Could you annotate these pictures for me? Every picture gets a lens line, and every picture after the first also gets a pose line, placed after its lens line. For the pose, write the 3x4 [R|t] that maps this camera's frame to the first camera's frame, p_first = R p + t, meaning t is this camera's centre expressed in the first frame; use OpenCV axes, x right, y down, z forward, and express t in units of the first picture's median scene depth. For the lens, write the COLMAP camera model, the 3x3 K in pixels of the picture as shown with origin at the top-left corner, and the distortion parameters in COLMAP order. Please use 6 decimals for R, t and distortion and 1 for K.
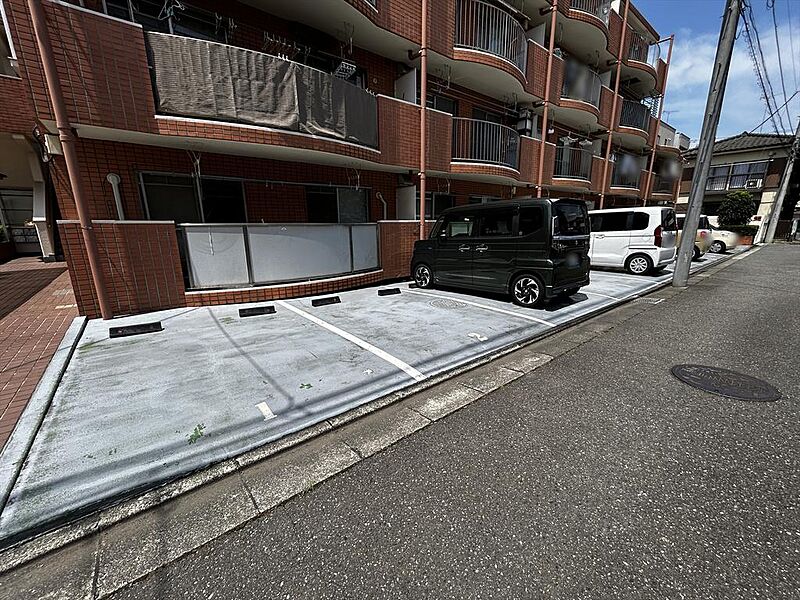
lens RADIAL K [[330.9, 0, 405.1], [0, 330.9, 300.6], [0, 0, 1]] dist [-0.000656, 0.000735]
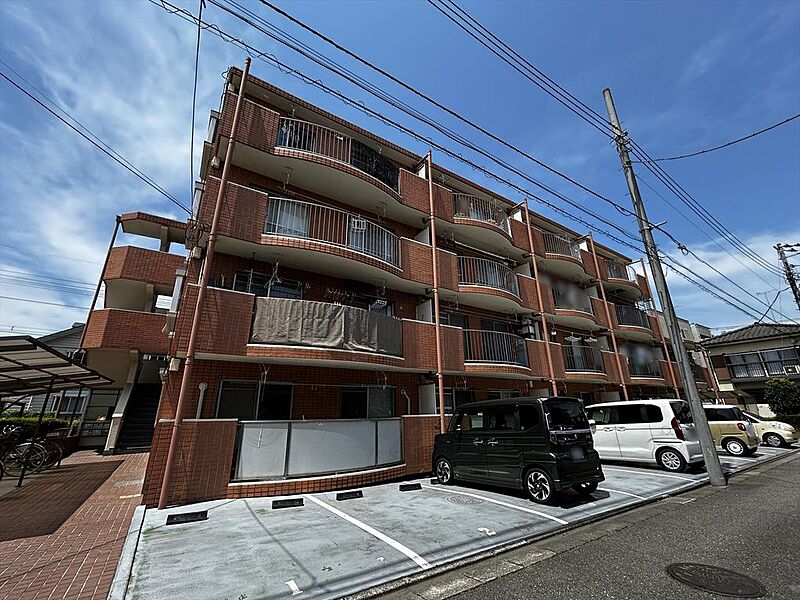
lens RADIAL K [[330.9, 0, 401.3], [0, 330.9, 300.7], [0, 0, 1]] dist [-0.000656, 0.000735]
pose [[0.995021, -0.039452, -0.091524, 0.052641], [-0.015074, 0.848179, -0.529495, 0.033832], [0.098518, 0.528238, 0.843361, -0.229773]]
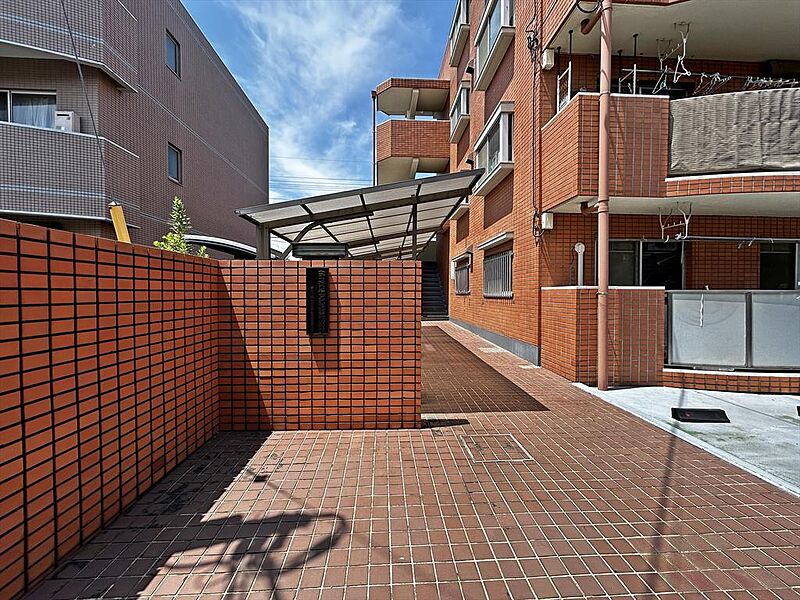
lens RADIAL K [[330.9, 0, 403.2], [0, 330.9, 297.8], [0, 0, 1]] dist [-0.000656, 0.000735]
pose [[0.806621, 0.012212, -0.590942, -0.702693], [-0.140382, 0.975137, -0.171466, 0.036582], [0.574156, 0.221266, 0.788281, -0.092414]]
